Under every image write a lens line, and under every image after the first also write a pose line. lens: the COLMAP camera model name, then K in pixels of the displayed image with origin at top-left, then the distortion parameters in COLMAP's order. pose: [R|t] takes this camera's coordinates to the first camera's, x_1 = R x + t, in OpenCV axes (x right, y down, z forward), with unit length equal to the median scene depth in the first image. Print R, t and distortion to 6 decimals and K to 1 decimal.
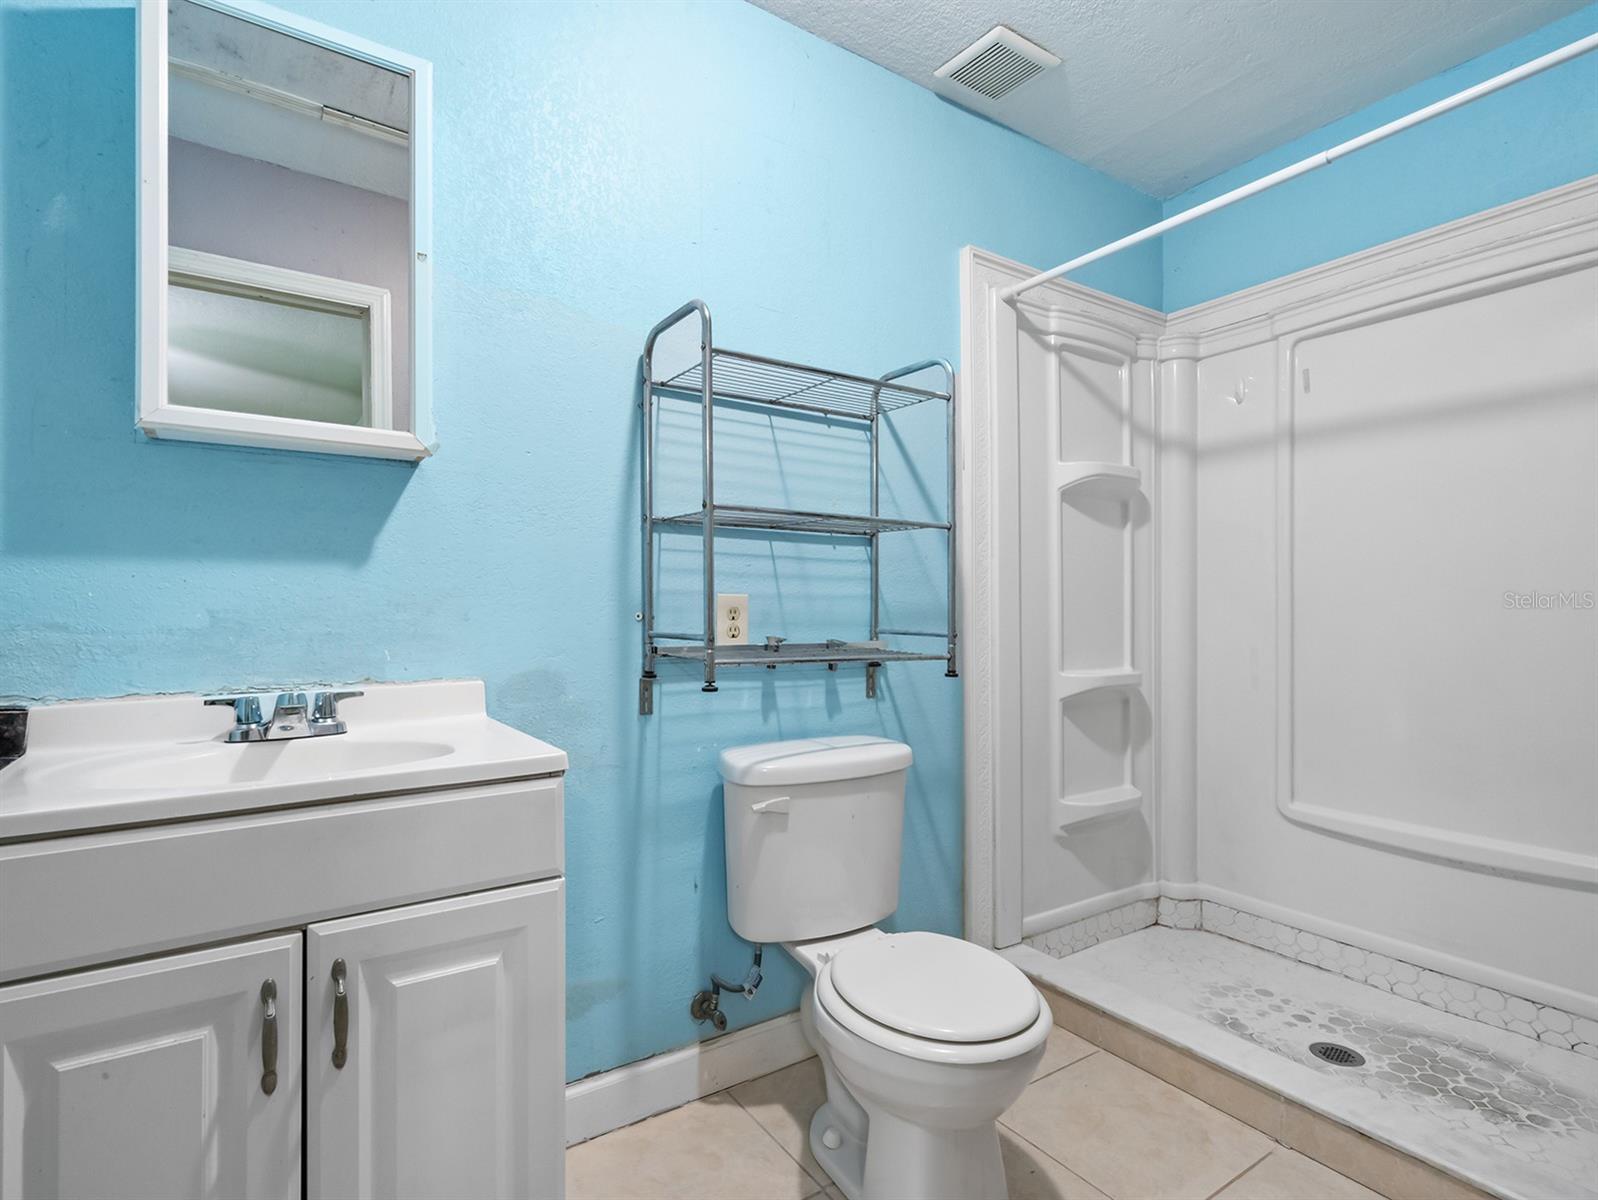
lens RADIAL K [[822.2, 0, 790.8], [0, 822.2, 604.5], [0, 0, 1]] dist [-0.003498, 0.001974]
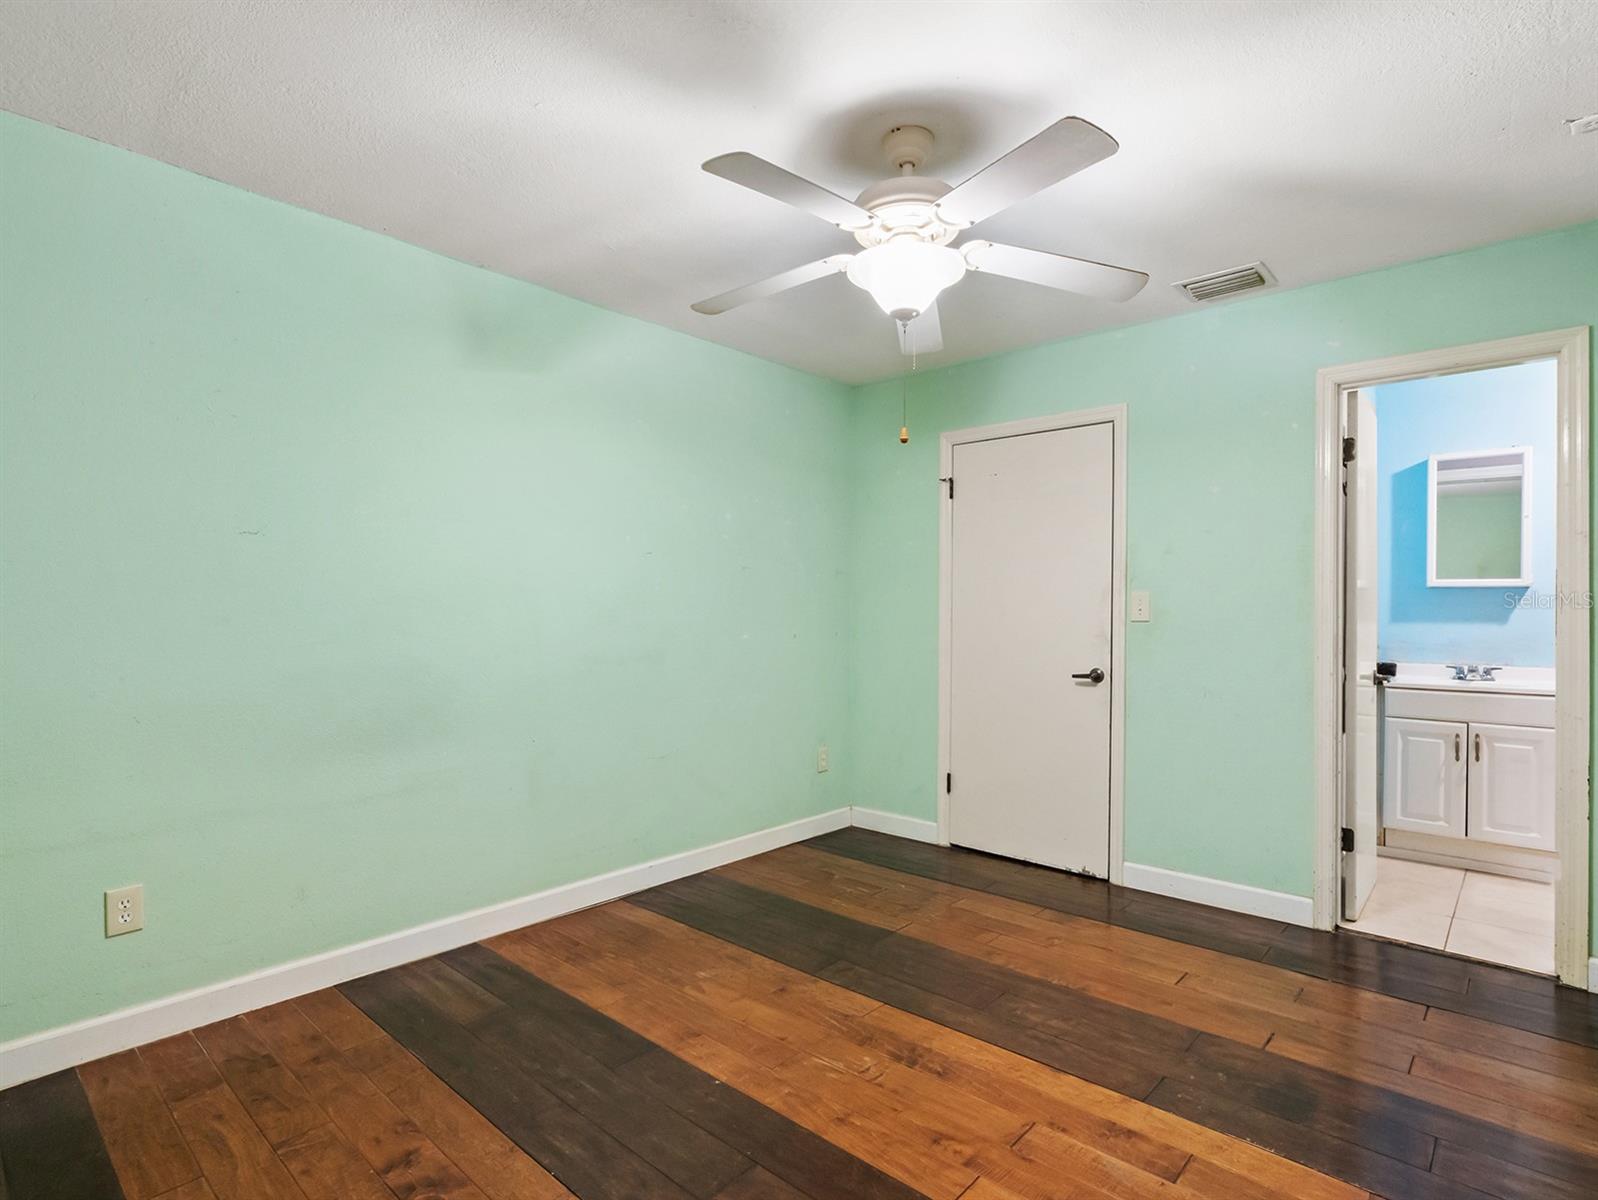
lens RADIAL K [[822.2, 0, 790.6], [0, 822.2, 605.9], [0, 0, 1]] dist [-0.003498, 0.001974]
pose [[0.237829, 0.006445, -0.971286, 2.164426], [-0.002533, 0.999979, 0.006015, -0.159627], [0.971304, 0.001030, 0.237840, -2.723856]]
